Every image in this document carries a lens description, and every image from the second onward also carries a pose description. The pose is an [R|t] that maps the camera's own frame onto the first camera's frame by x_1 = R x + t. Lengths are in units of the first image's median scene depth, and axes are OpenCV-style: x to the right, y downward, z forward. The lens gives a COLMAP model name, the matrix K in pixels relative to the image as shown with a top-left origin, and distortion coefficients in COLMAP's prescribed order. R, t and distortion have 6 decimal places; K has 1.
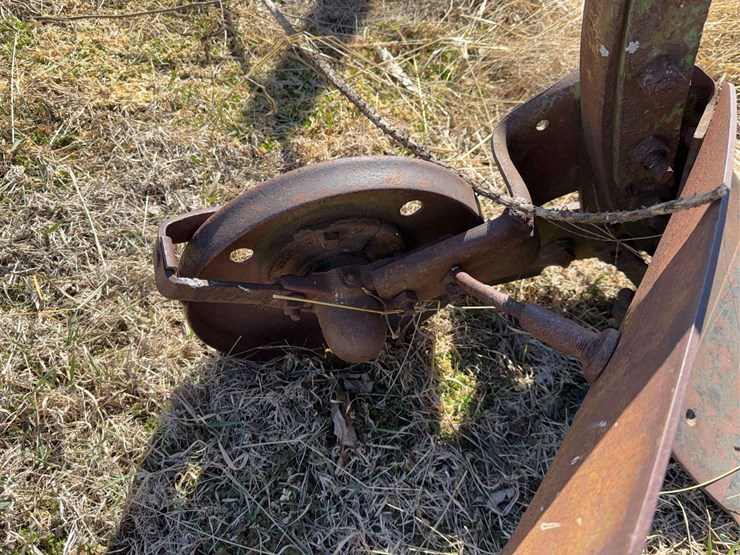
lens RADIAL K [[579.4, 0, 367.5], [0, 579.4, 275.0], [0, 0, 1]] dist [0.031587, -0.068368]
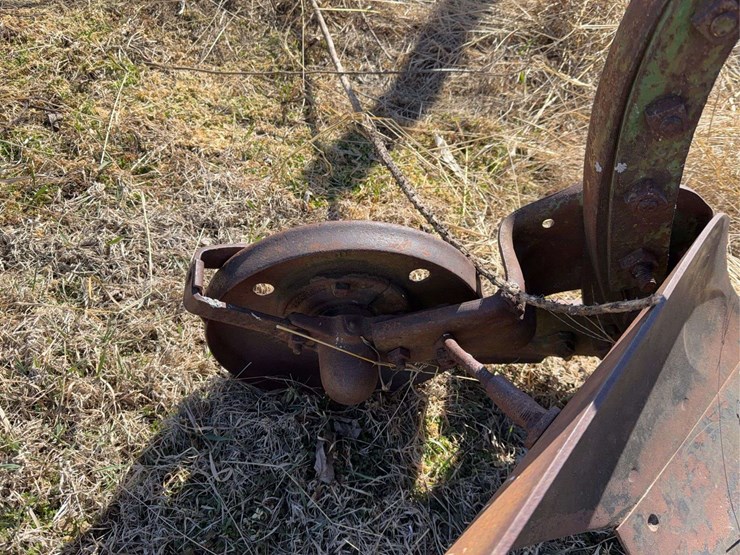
lens RADIAL K [[578.5, 0, 373.5], [0, 578.5, 280.6], [0, 0, 1]] dist [0.044930, -0.095523]
pose [[0.979992, 0.176544, -0.091907, 0.081753], [-0.185744, 0.977119, -0.103621, 0.022895], [0.071511, 0.118619, 0.990361, -0.095320]]
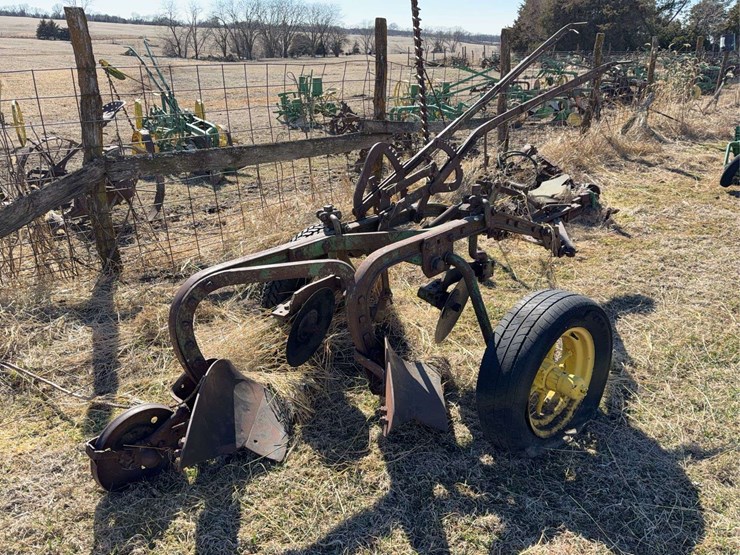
lens RADIAL K [[578.5, 0, 373.5], [0, 578.5, 280.6], [0, 0, 1]] dist [0.044930, -0.095523]
pose [[0.832177, -0.276297, 0.480771, -0.245804], [0.491138, 0.769758, -0.407746, 1.165600], [-0.257419, 0.575442, 0.776275, -2.252080]]
